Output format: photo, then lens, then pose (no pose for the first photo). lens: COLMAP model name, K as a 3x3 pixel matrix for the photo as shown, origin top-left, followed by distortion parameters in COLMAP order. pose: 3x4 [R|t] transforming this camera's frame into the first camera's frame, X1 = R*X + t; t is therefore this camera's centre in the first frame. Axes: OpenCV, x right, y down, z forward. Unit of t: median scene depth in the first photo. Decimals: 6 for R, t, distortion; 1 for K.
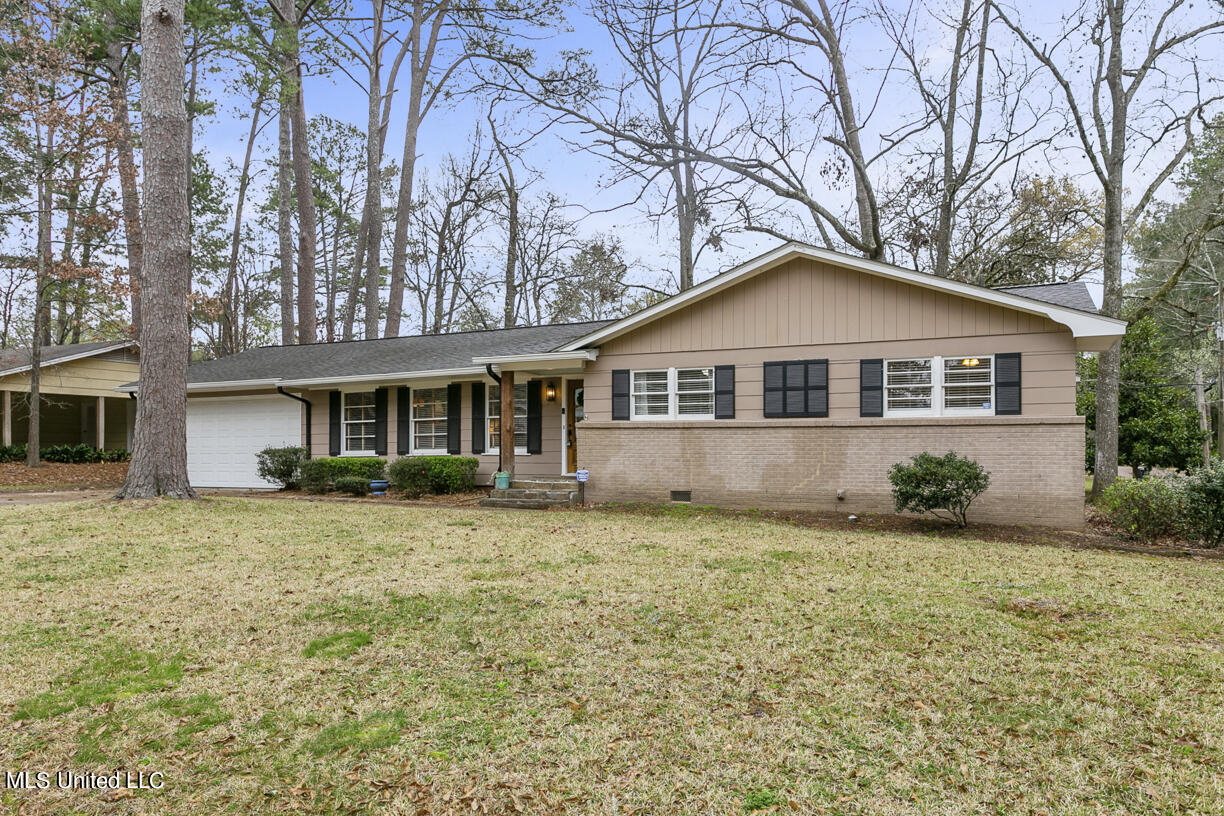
lens RADIAL K [[840.0, 0, 613.2], [0, 840.0, 412.9], [0, 0, 1]] dist [0.000744, -0.000030]
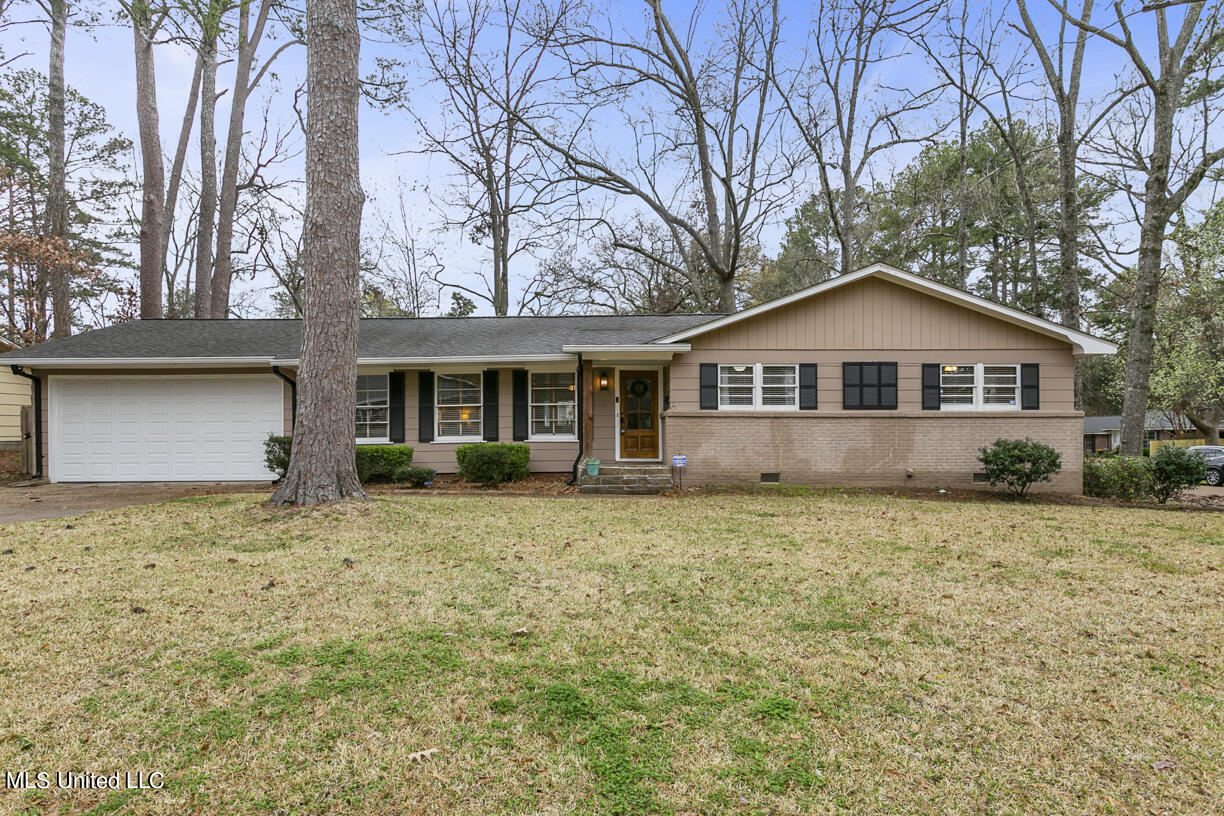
lens RADIAL K [[696.5, 0, 598.9], [0, 696.5, 409.6], [0, 0, 1]] dist [-0.010514, 0.000888]
pose [[0.906202, 0.011924, 0.422676, -0.527776], [-0.016826, 0.999827, 0.007869, 0.004158], [-0.422509, -0.014243, 0.906247, 0.253856]]
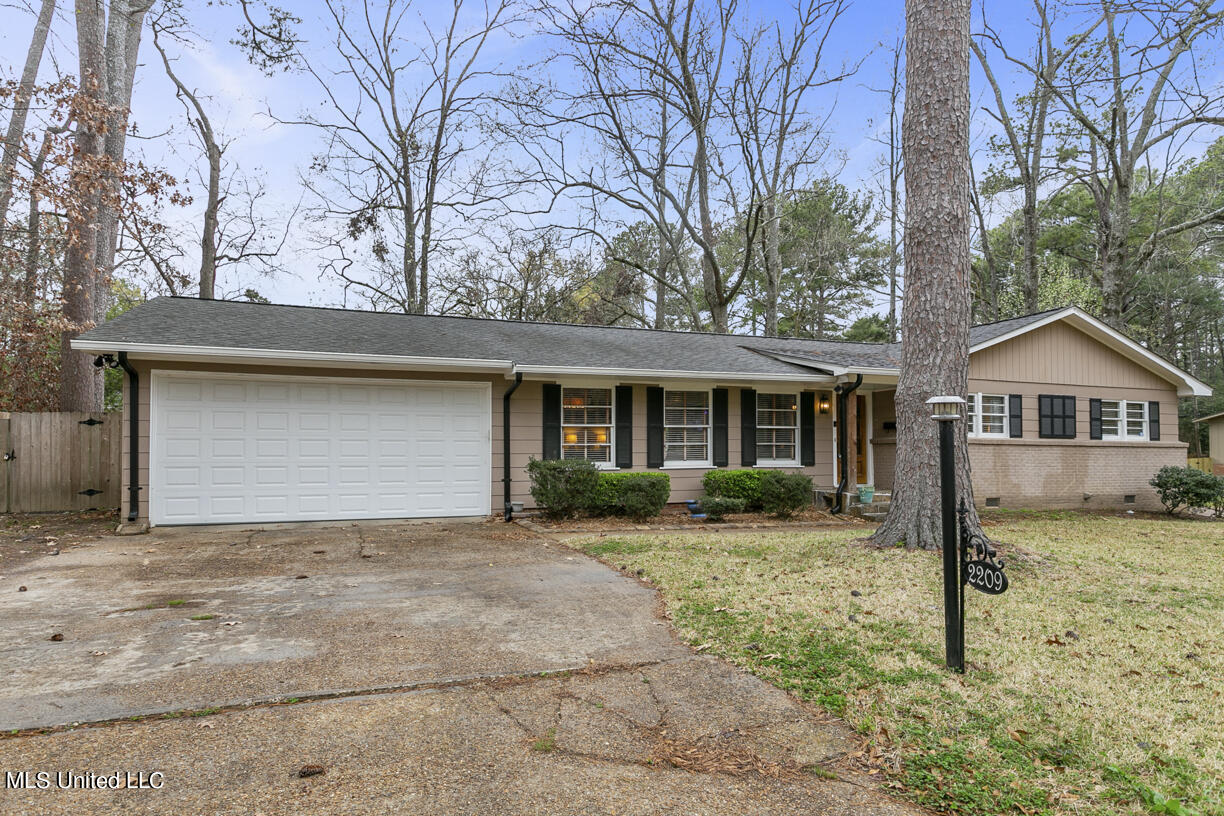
lens RADIAL K [[696.5, 0, 608.9], [0, 696.5, 409.6], [0, 0, 1]] dist [-0.010514, 0.000888]
pose [[0.704469, 0.046400, 0.708216, -1.004572], [-0.039270, 0.998880, -0.026382, 0.016014], [-0.708647, -0.009227, 0.705503, 0.700185]]
